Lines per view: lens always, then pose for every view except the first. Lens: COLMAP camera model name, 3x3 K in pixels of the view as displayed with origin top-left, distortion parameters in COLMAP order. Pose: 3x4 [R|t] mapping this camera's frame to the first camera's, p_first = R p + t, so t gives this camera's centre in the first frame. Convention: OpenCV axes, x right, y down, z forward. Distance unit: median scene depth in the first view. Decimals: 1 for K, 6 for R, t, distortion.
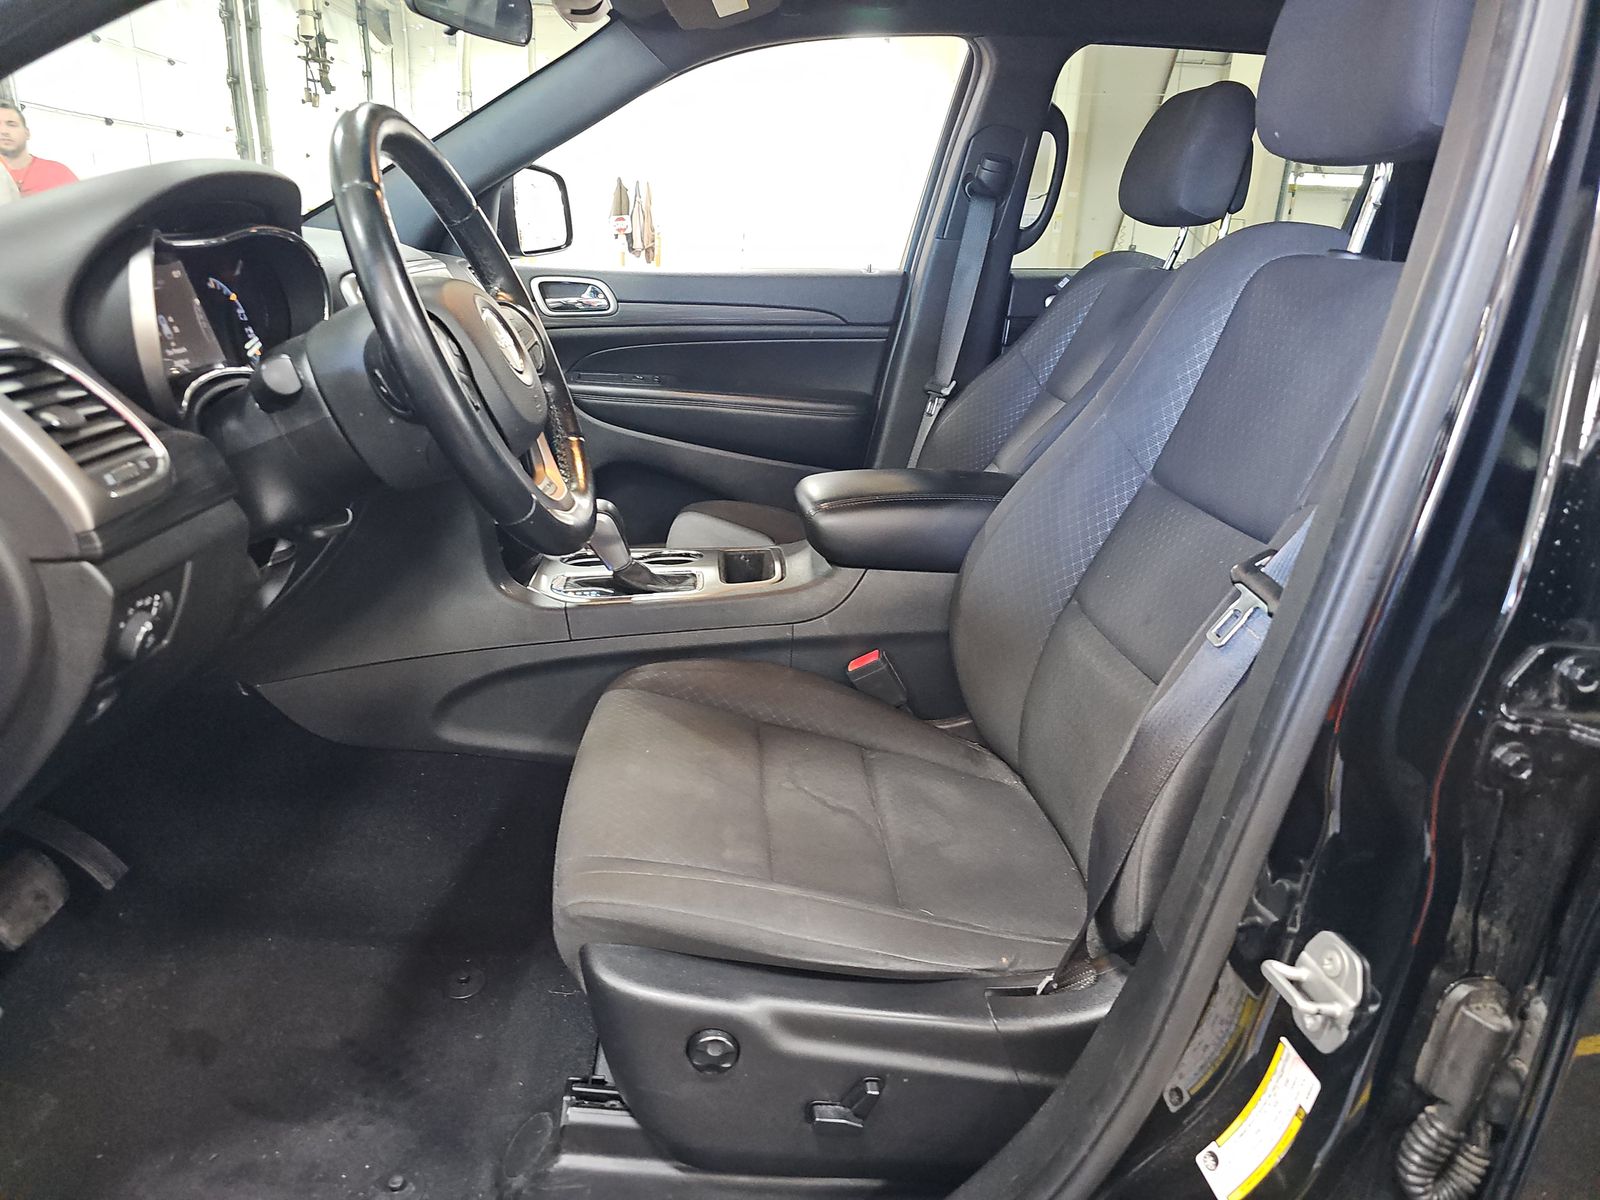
lens RADIAL K [[1058.2, 0, 800.0], [0, 1058.2, 600.0], [0, 0, 1]] dist [0.074416, -0.000136]
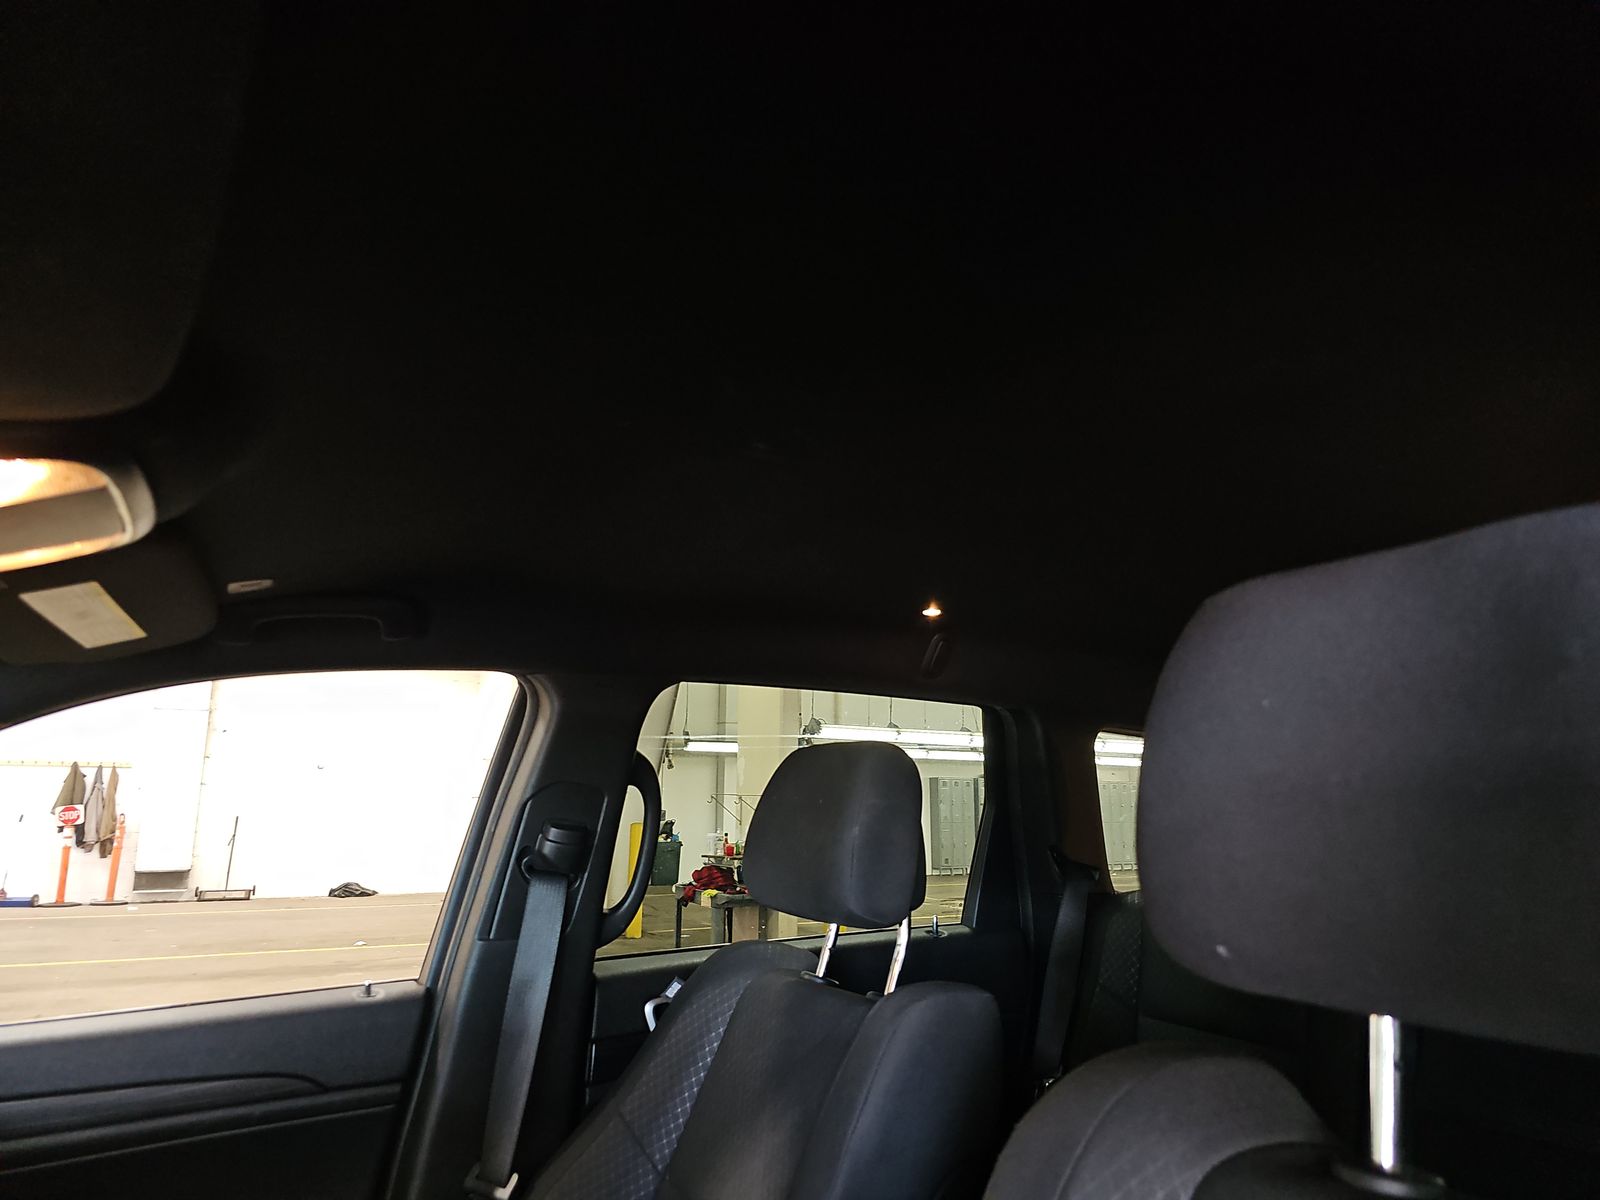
lens RADIAL K [[1059.3, 0, 800.0], [0, 1059.3, 600.0], [0, 0, 1]] dist [0.027905, -0.052952]
pose [[0.912736, 0.046225, 0.405927, 0.034095], [0.156998, 0.877603, -0.452951, -0.193901], [-0.377180, 0.477154, 0.793762, 0.312088]]
